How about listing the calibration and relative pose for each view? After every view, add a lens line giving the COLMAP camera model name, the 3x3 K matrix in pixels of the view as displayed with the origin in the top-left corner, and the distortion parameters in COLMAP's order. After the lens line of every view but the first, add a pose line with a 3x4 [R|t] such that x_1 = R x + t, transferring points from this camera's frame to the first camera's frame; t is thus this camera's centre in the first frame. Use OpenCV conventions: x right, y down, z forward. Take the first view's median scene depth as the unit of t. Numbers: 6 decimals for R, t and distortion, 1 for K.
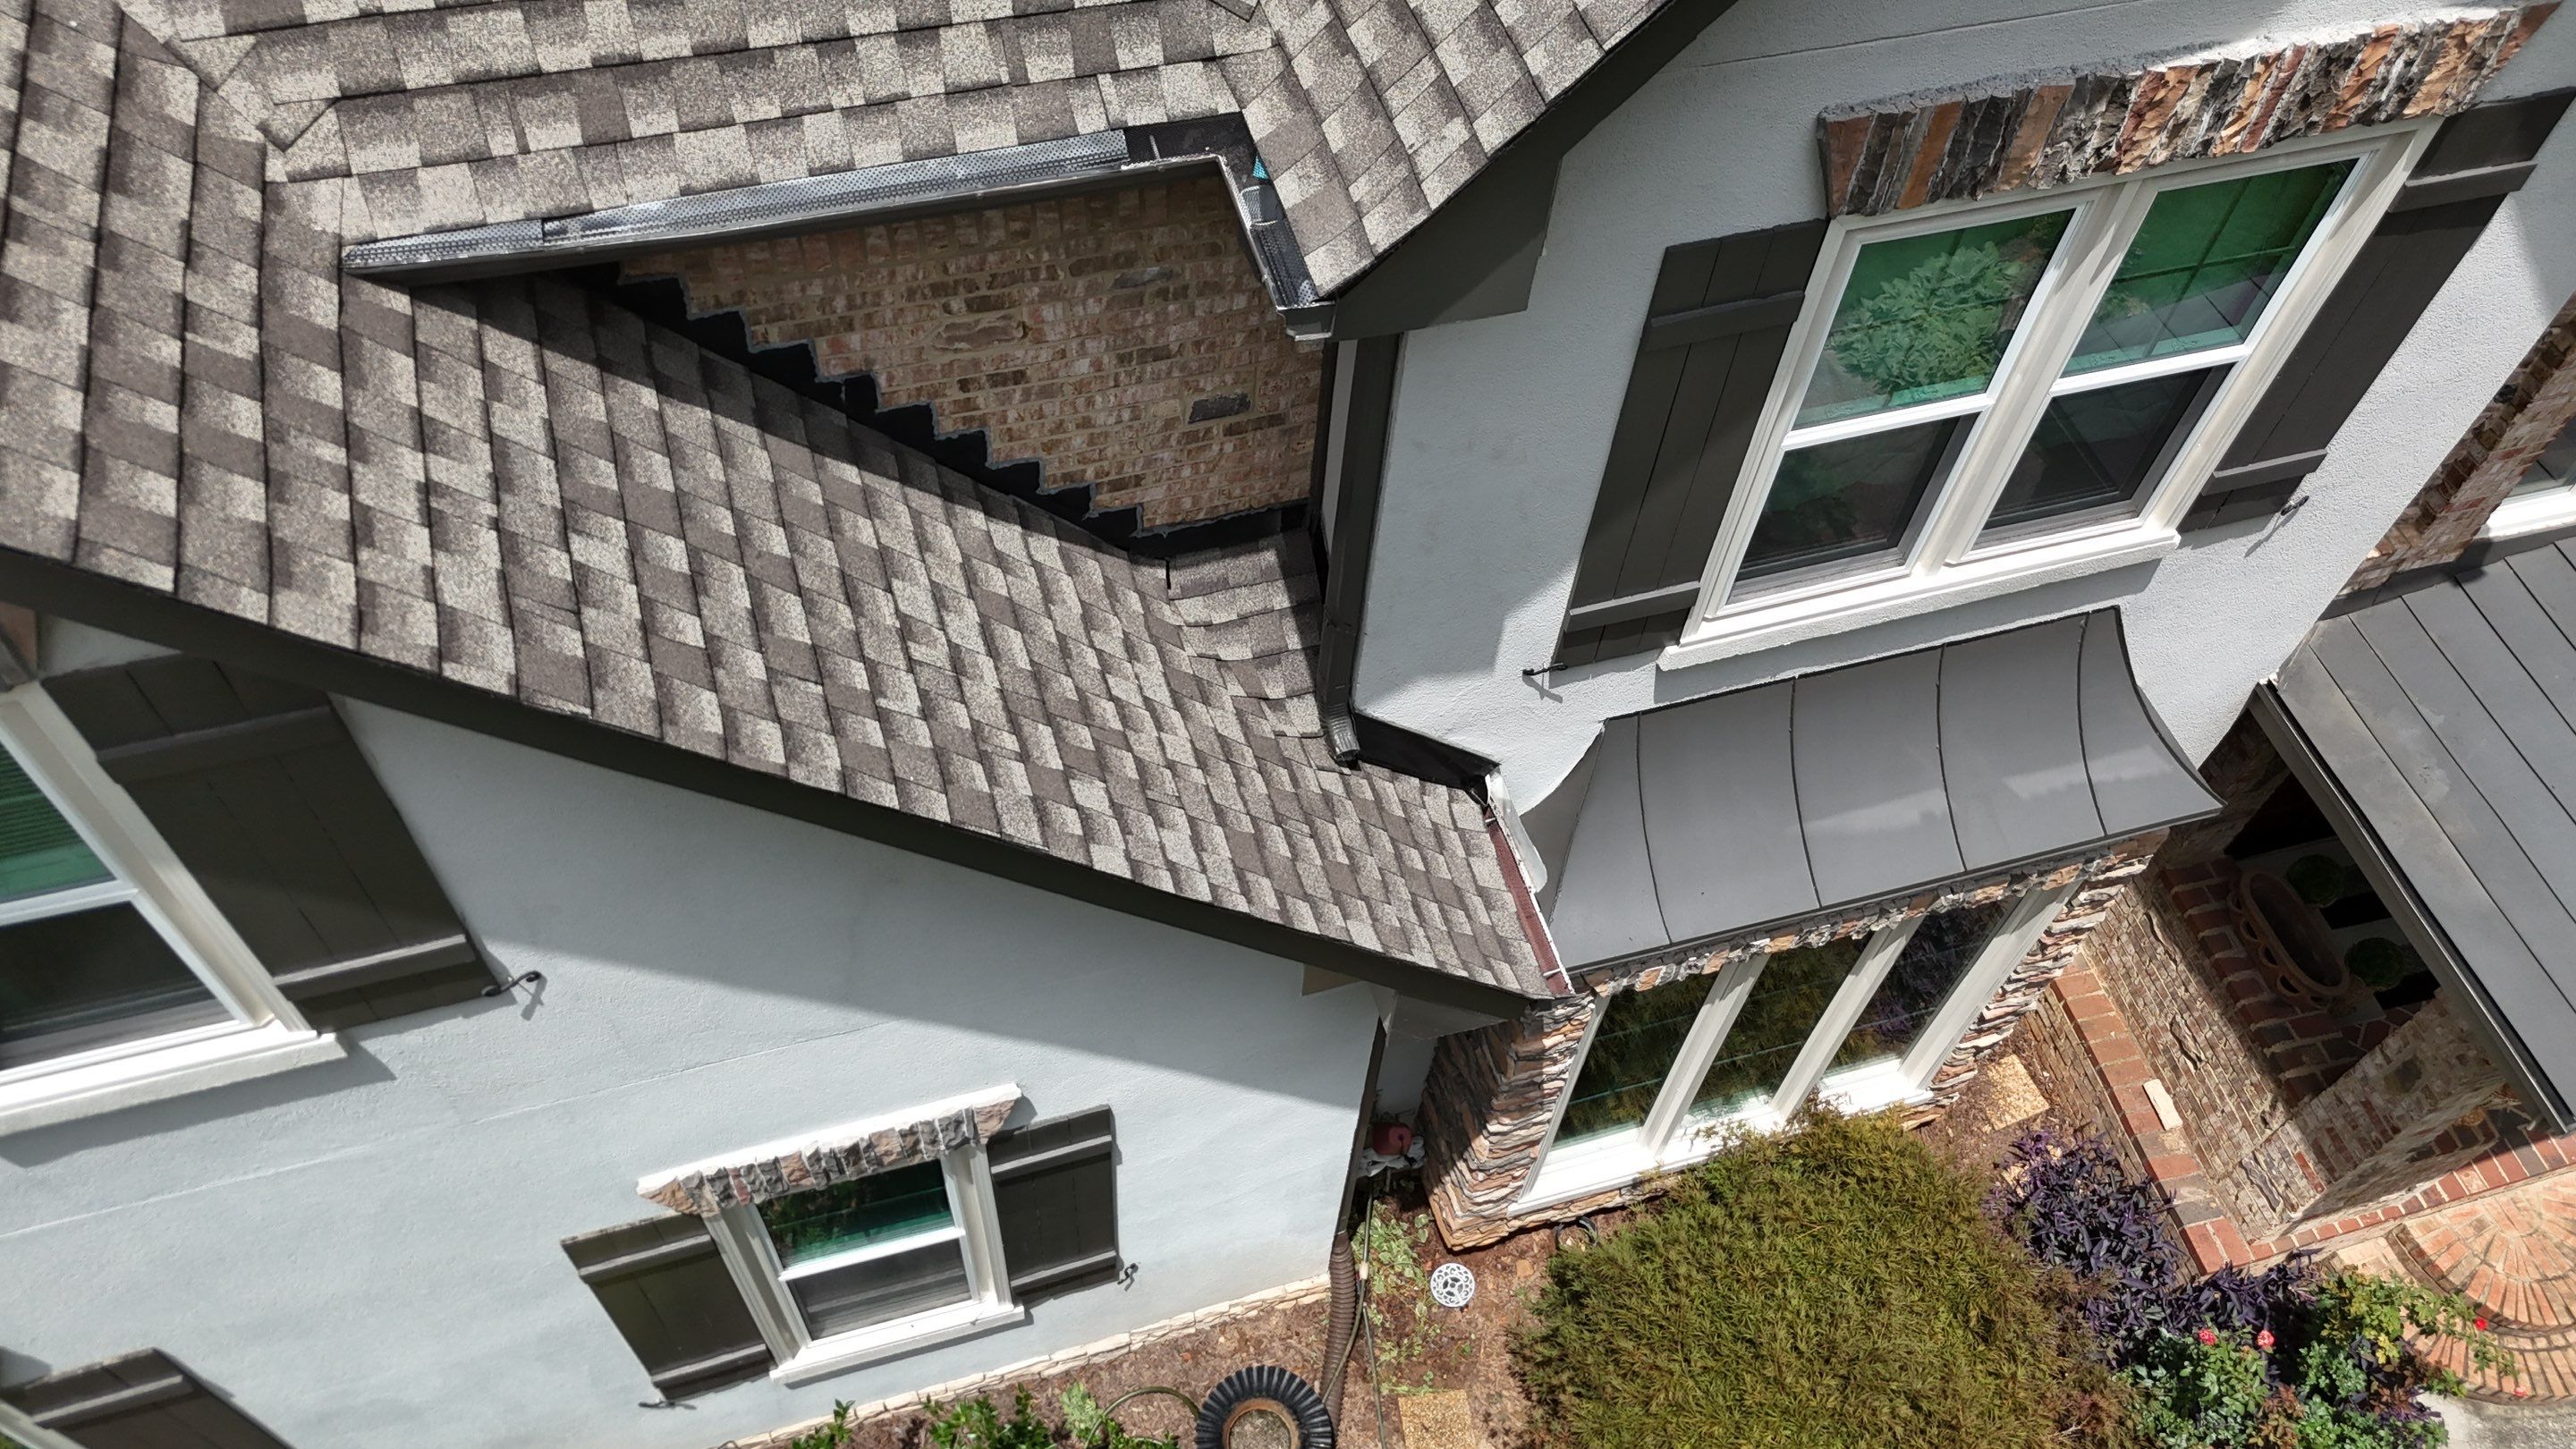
lens RADIAL K [[1882.5, 0, 1288.0], [0, 1882.5, 724.5], [0, 0, 1]] dist [0.144771, -0.173562]
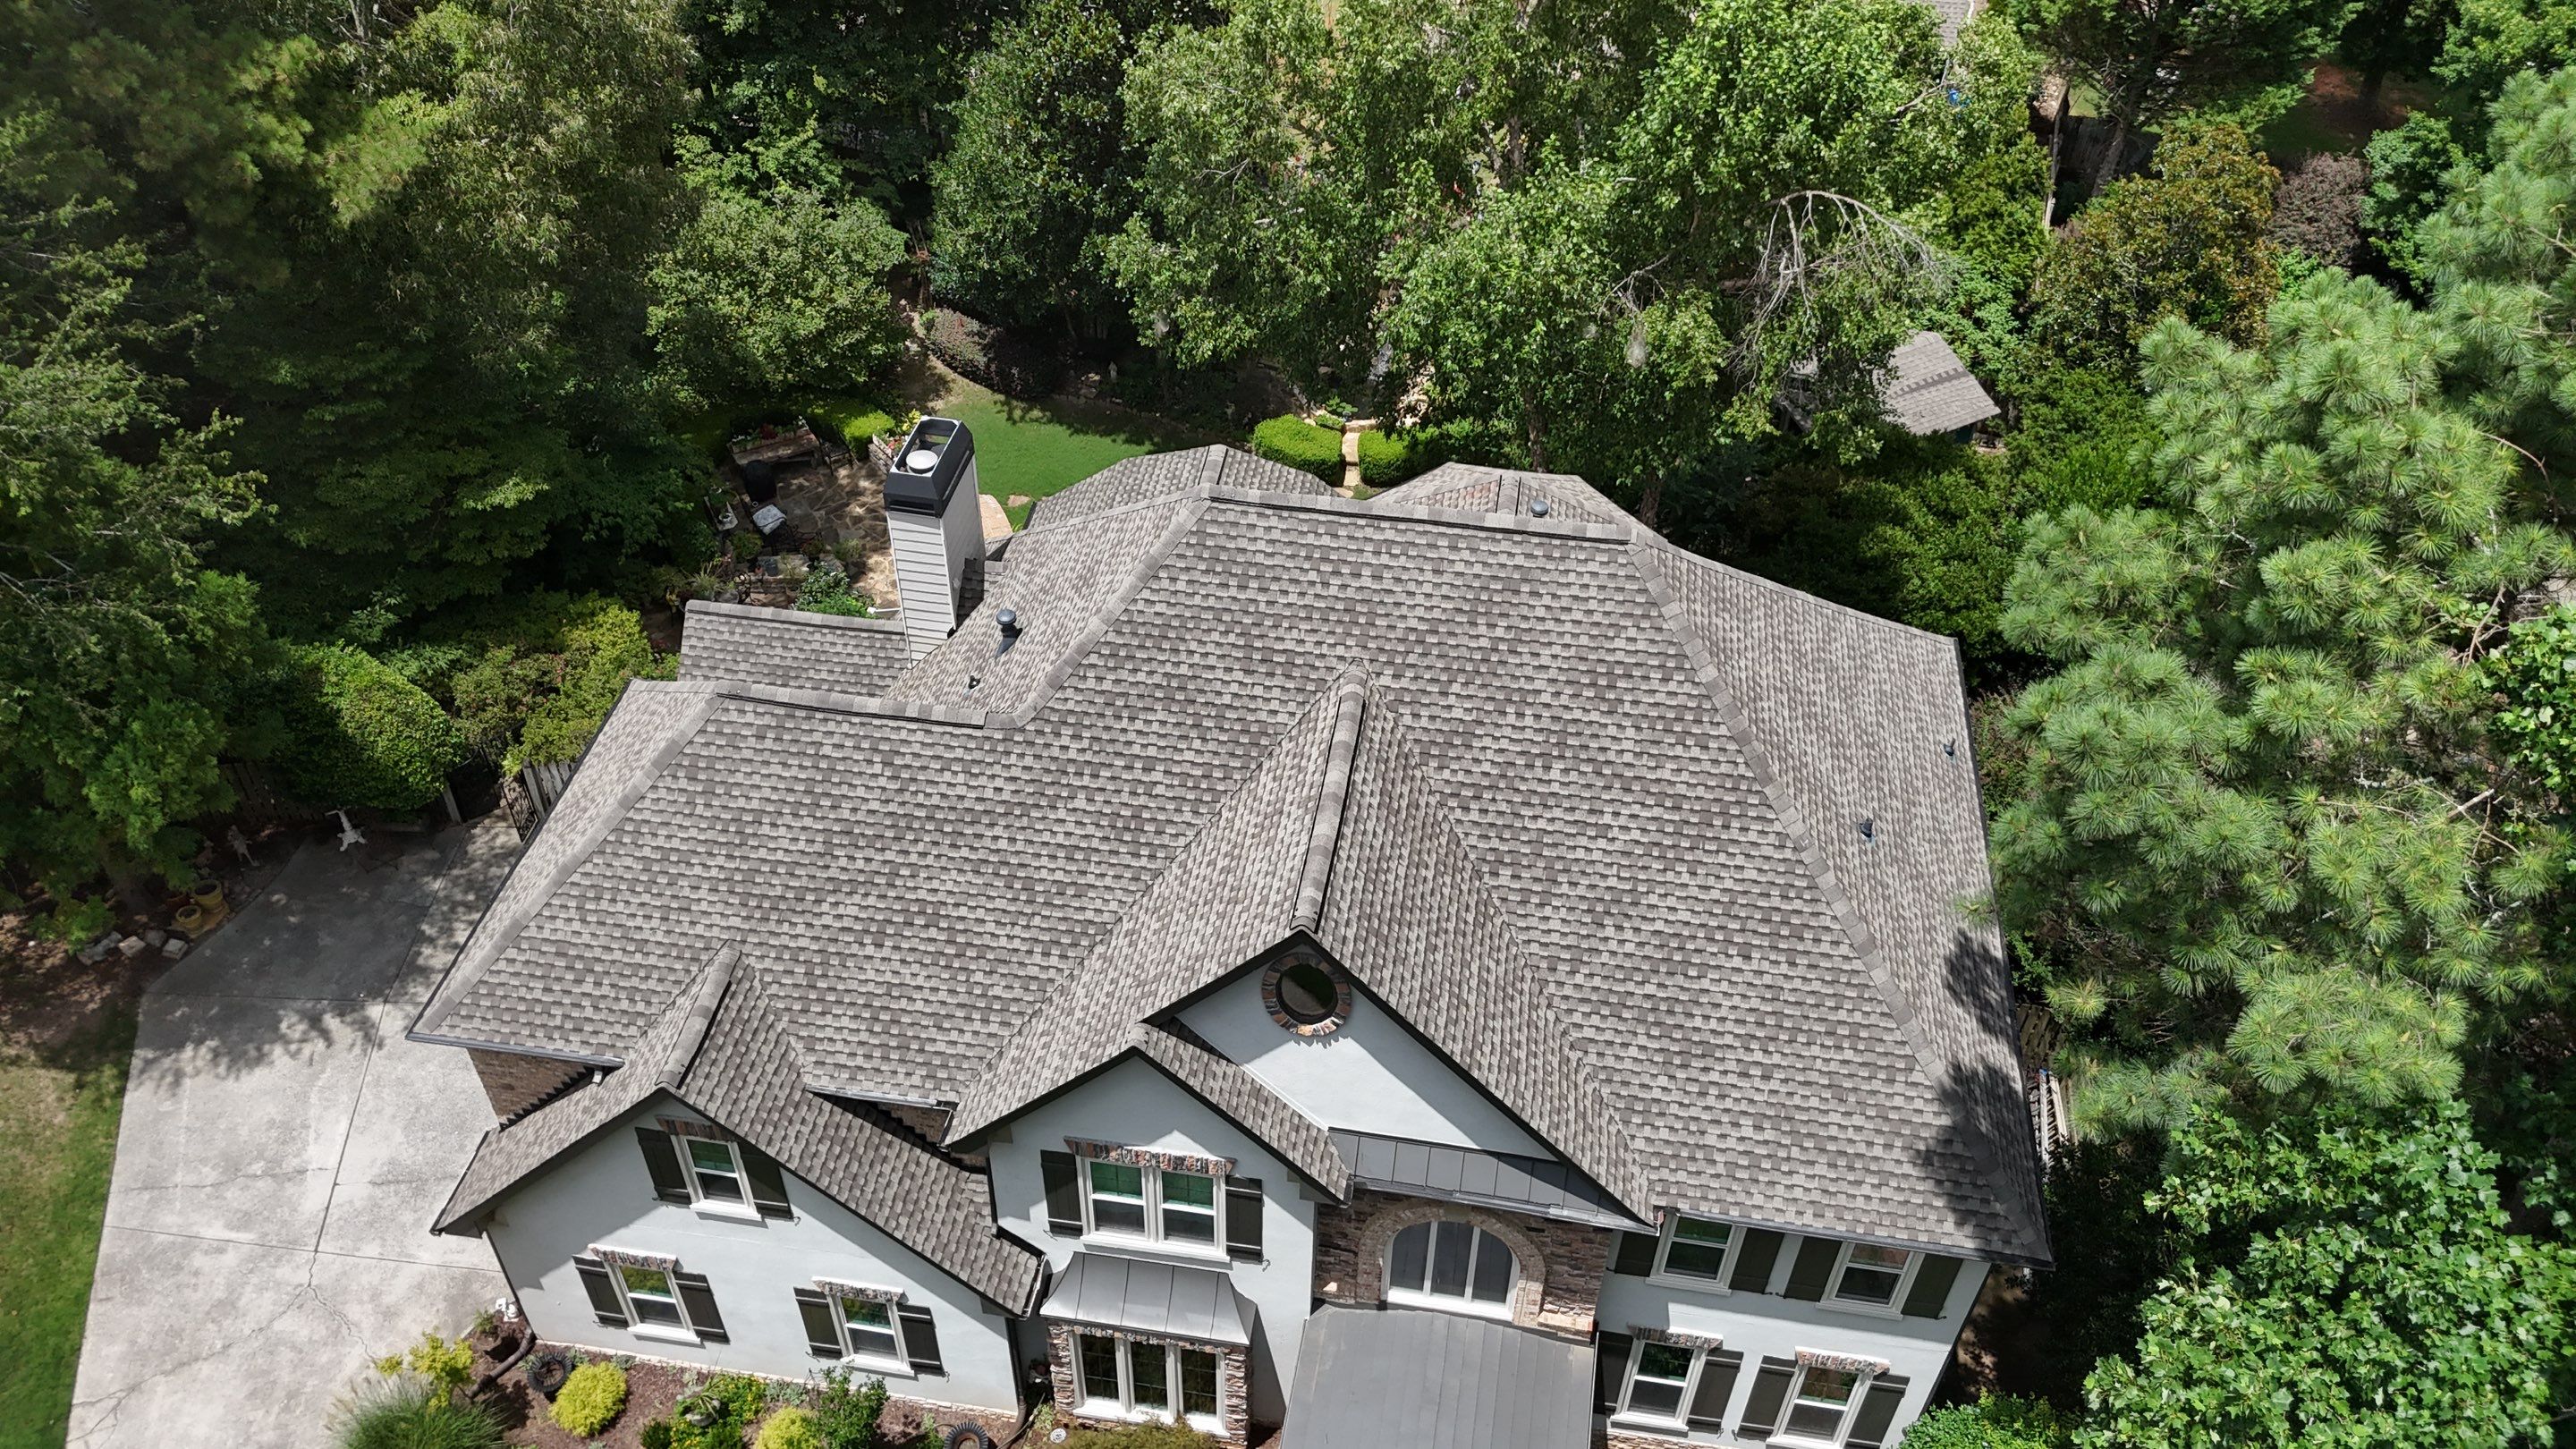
lens RADIAL K [[1882.5, 0, 1288.0], [0, 1882.5, 724.5], [0, 0, 1]] dist [0.144771, -0.173562]
pose [[0.899600, 0.260047, -0.350850, 2.014784], [-0.330274, 0.930739, -0.156984, -0.653791], [0.285727, 0.257099, 0.923180, -3.297068]]
